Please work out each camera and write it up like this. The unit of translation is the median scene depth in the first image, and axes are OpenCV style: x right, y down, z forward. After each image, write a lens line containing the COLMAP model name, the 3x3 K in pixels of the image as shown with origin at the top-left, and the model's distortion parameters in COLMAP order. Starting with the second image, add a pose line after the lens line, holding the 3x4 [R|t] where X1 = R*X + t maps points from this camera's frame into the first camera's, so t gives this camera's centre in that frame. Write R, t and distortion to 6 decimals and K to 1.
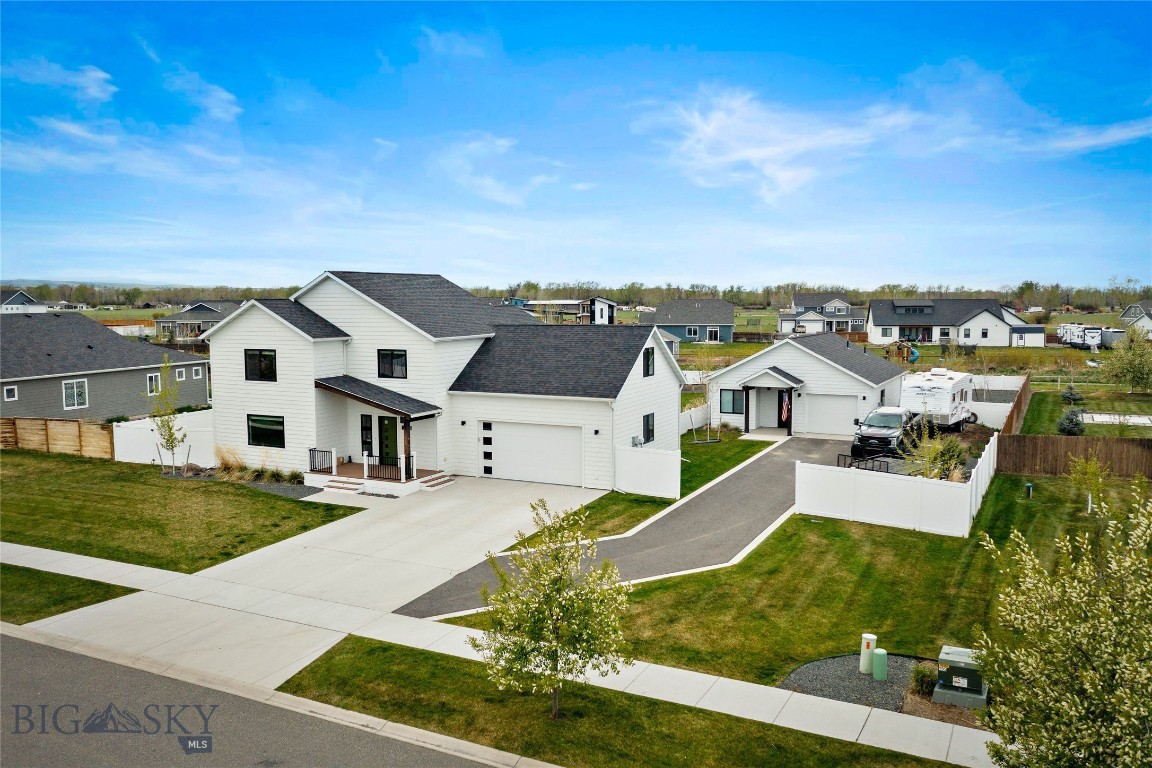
lens RADIAL K [[914.6, 0, 572.5], [0, 914.6, 355.7], [0, 0, 1]] dist [-0.014708, -0.001267]
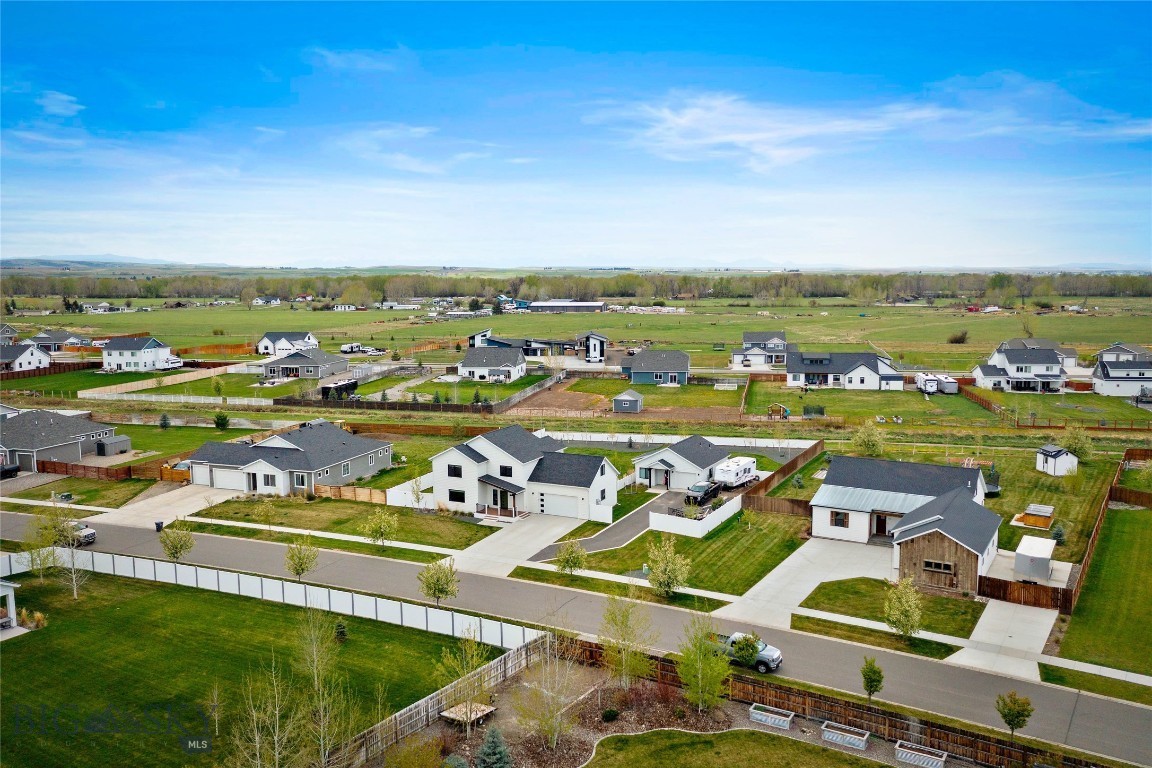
lens RADIAL K [[914.6, 0, 572.5], [0, 914.6, 355.7], [0, 0, 1]] dist [-0.014708, -0.001267]
pose [[0.999993, -0.003553, 0.001500, -0.007135], [0.003513, 0.999667, 0.025558, -0.387579], [-0.001590, -0.025553, 0.999672, -1.618634]]
